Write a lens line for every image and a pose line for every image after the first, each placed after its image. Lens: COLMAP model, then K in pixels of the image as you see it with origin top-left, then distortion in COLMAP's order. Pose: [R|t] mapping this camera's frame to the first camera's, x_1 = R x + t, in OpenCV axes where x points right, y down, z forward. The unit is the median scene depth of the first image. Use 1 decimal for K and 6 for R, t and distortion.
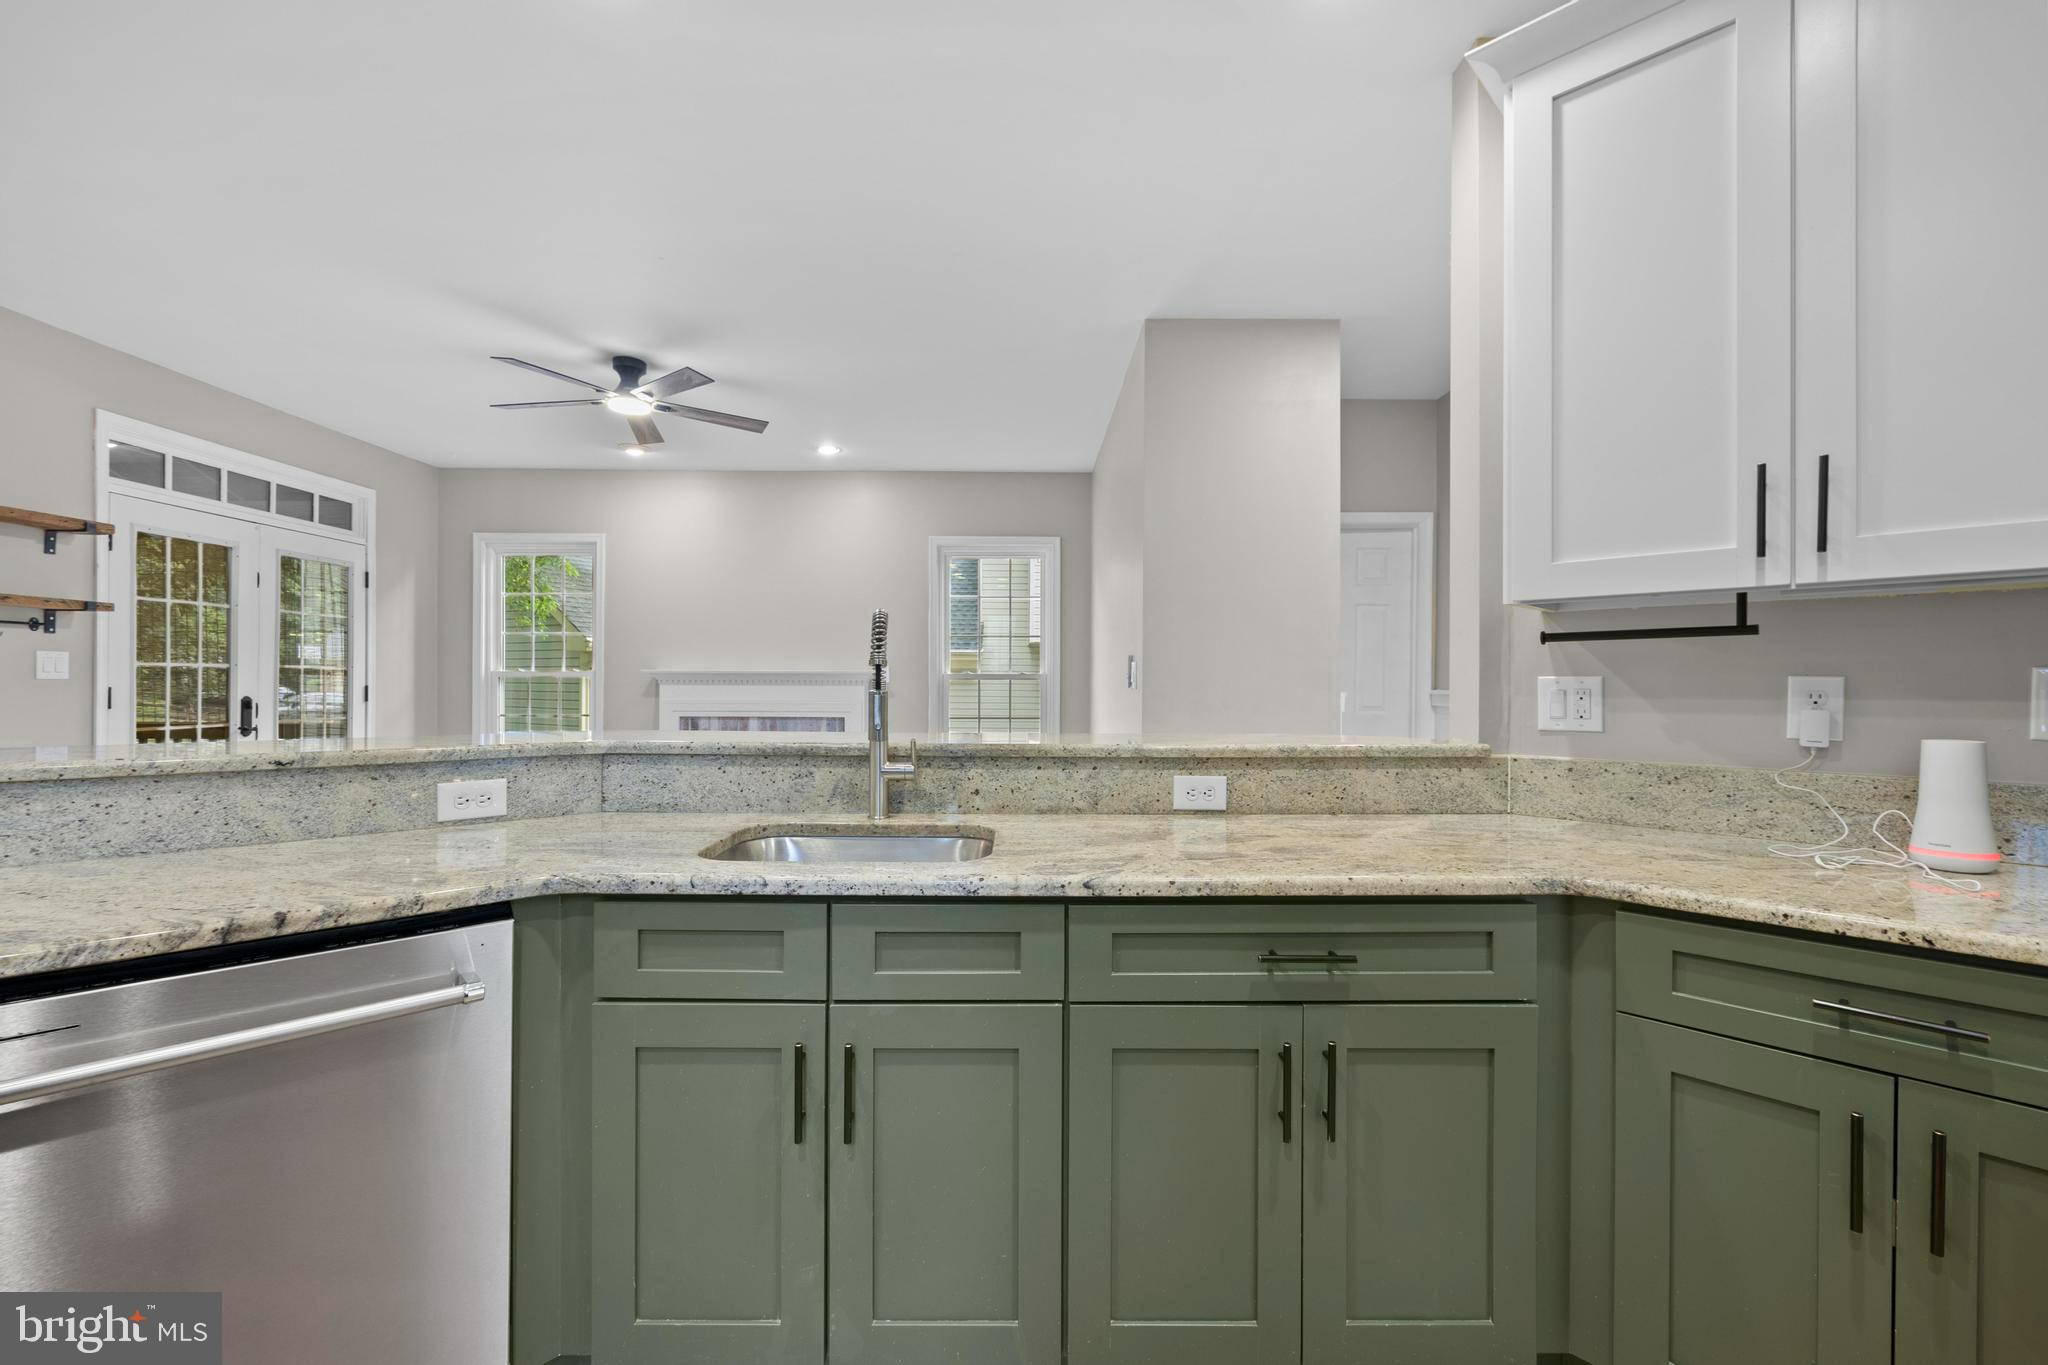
lens RADIAL K [[824.6, 0, 1014.2], [0, 824.6, 684.6], [0, 0, 1]] dist [-0.003715, 0.001123]
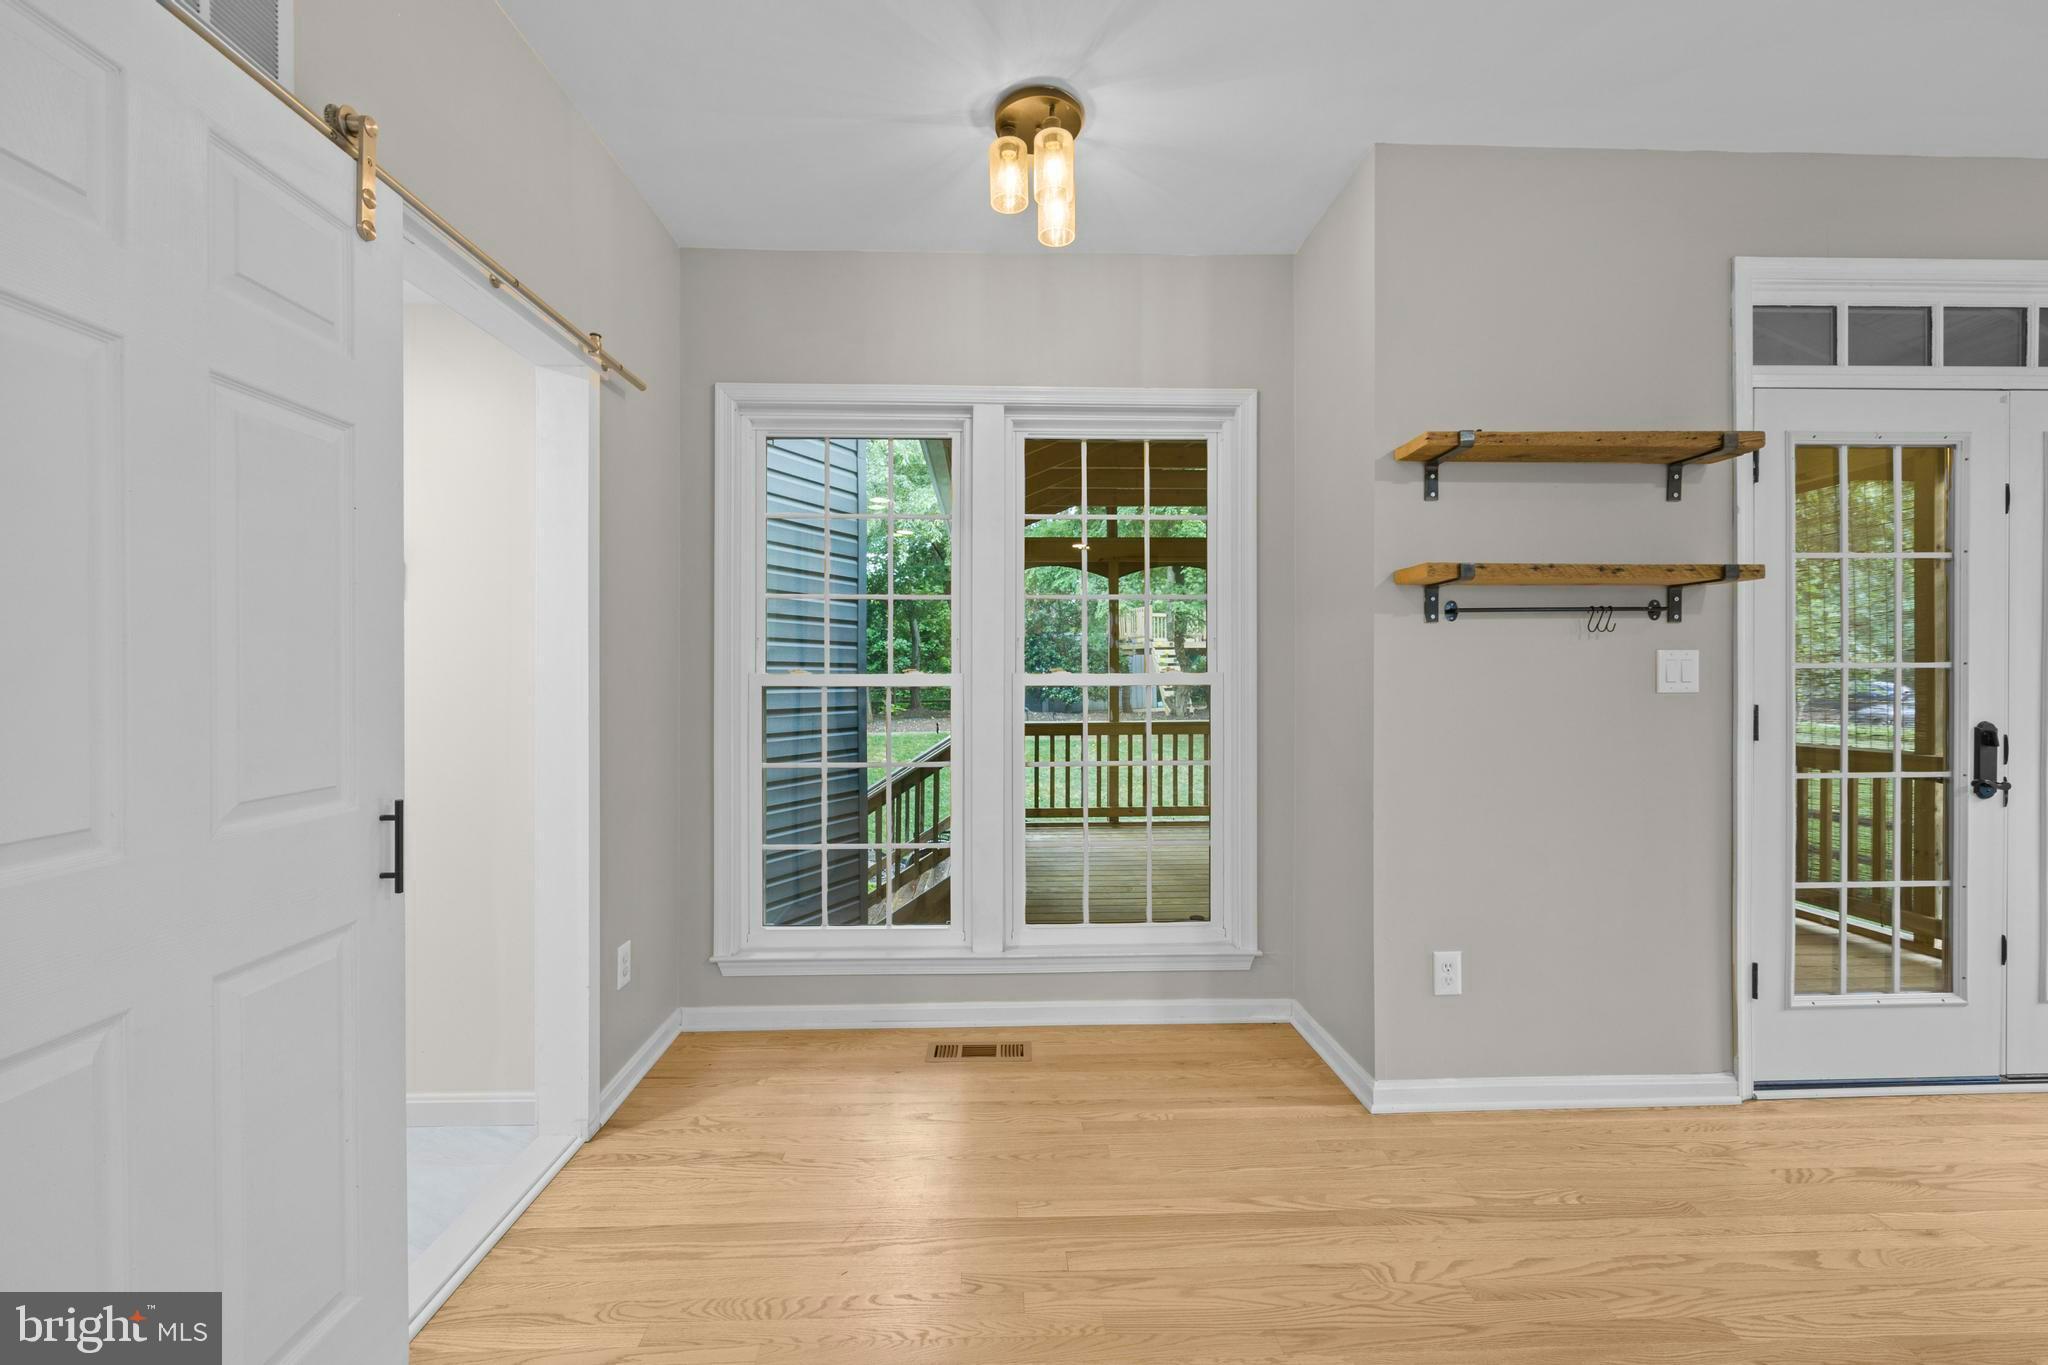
lens RADIAL K [[824.6, 0, 1025.1], [0, 824.6, 683.4], [0, 0, 1]] dist [-0.003715, 0.001123]
pose [[0.034916, -0.003420, -0.999384, -1.025956], [0.002208, 0.999992, -0.003344, -0.024533], [0.999388, -0.002090, 0.034923, 0.880641]]
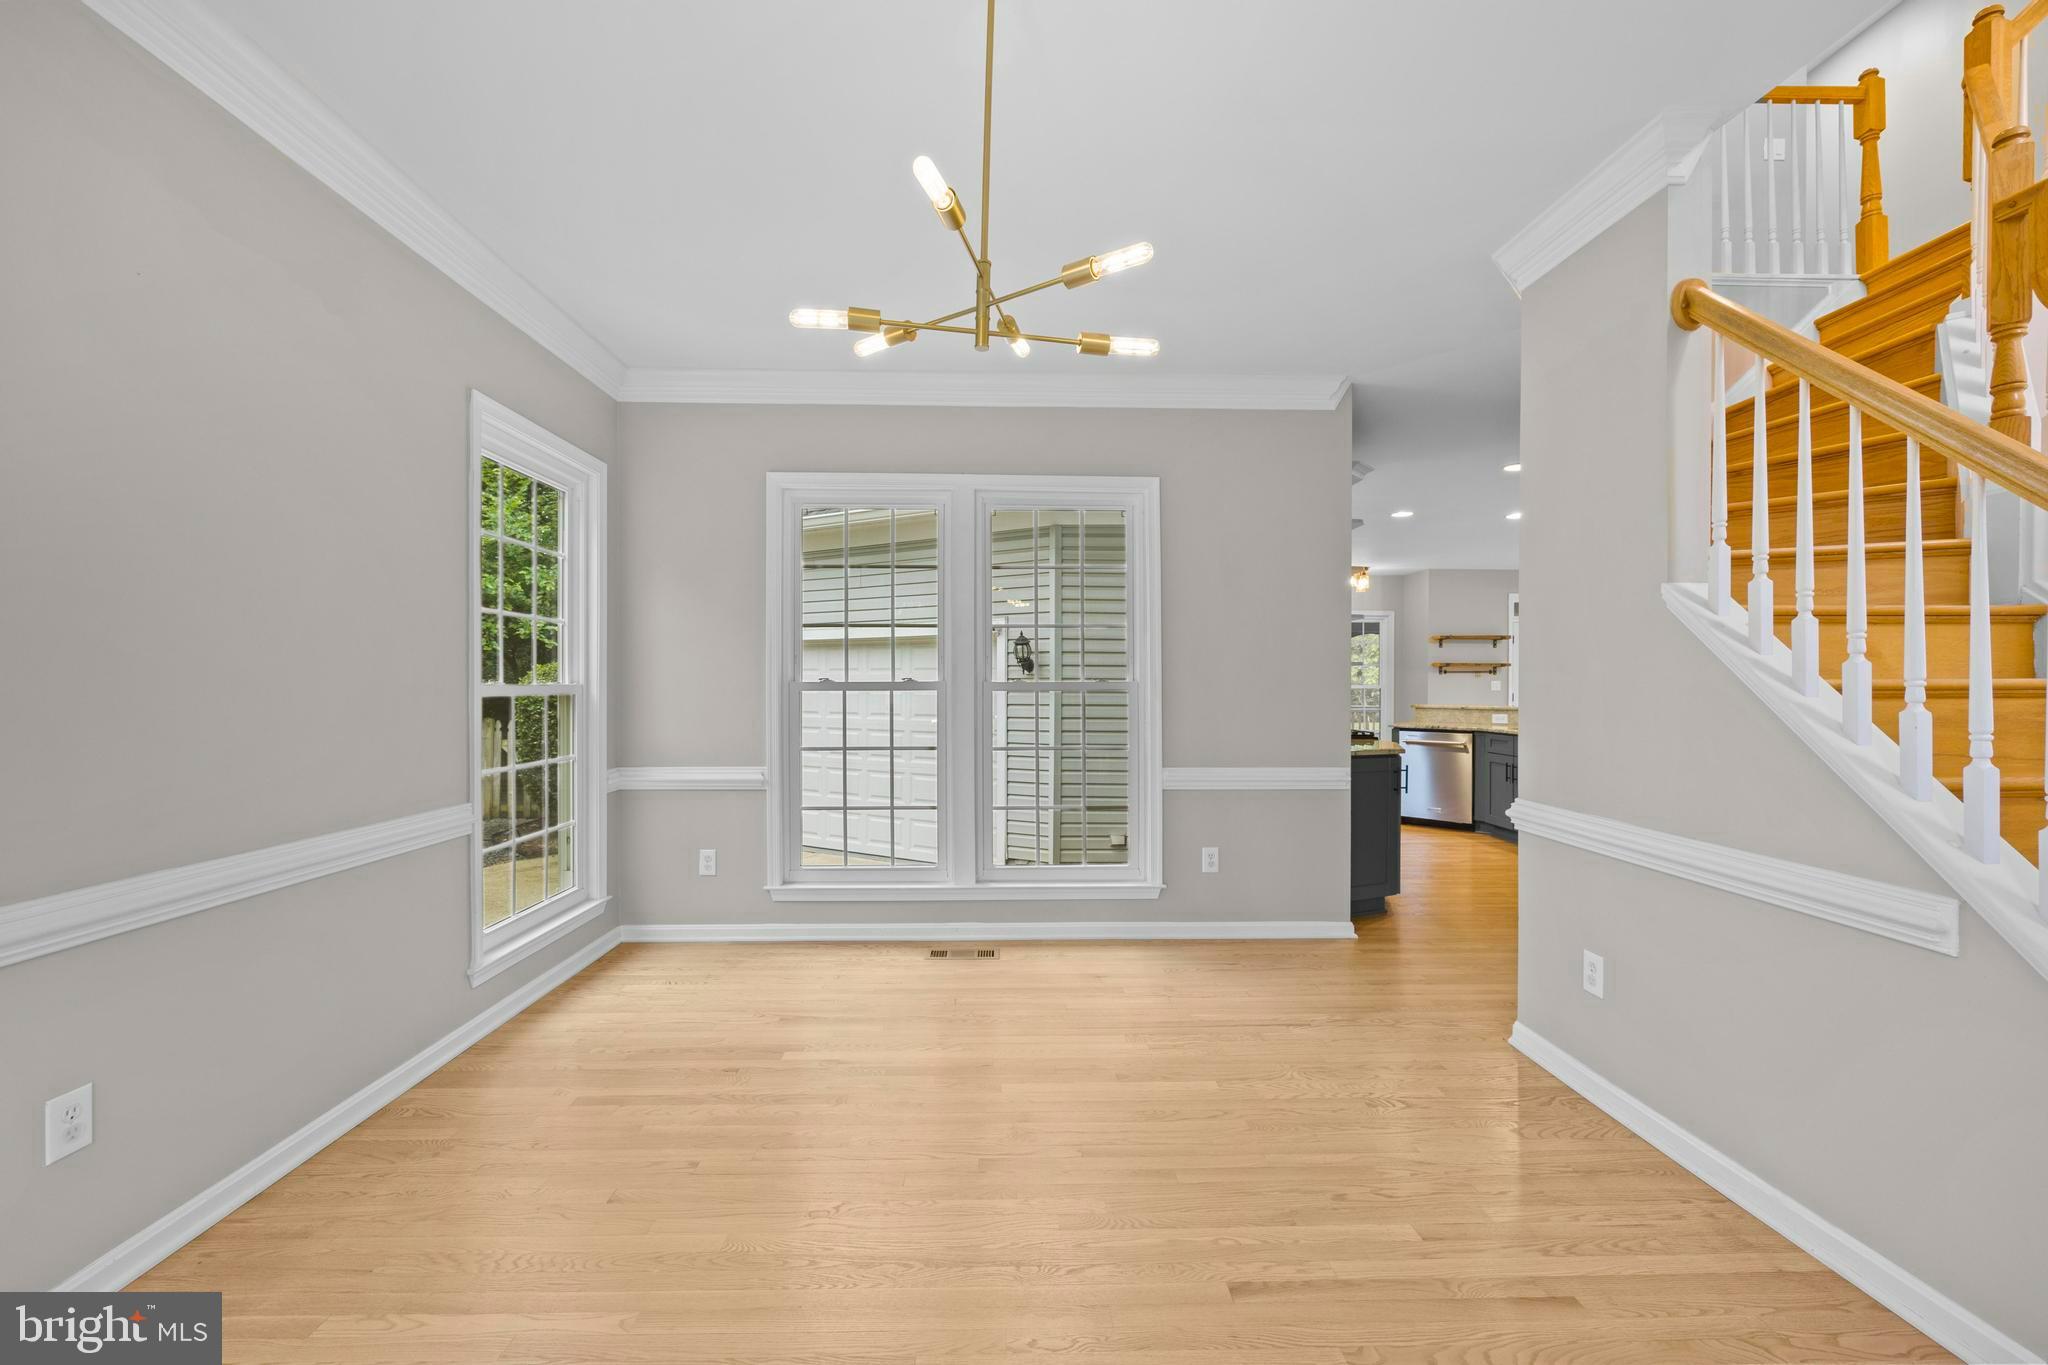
lens RADIAL K [[824.6, 0, 1019.9], [0, 824.6, 688.1], [0, 0, 1]] dist [-0.003715, 0.001123]
pose [[0.033430, -0.003085, -0.999436, 3.243487], [-0.001659, 0.999994, -0.003143, -0.005320], [0.999440, 0.001763, 0.033424, -1.503222]]
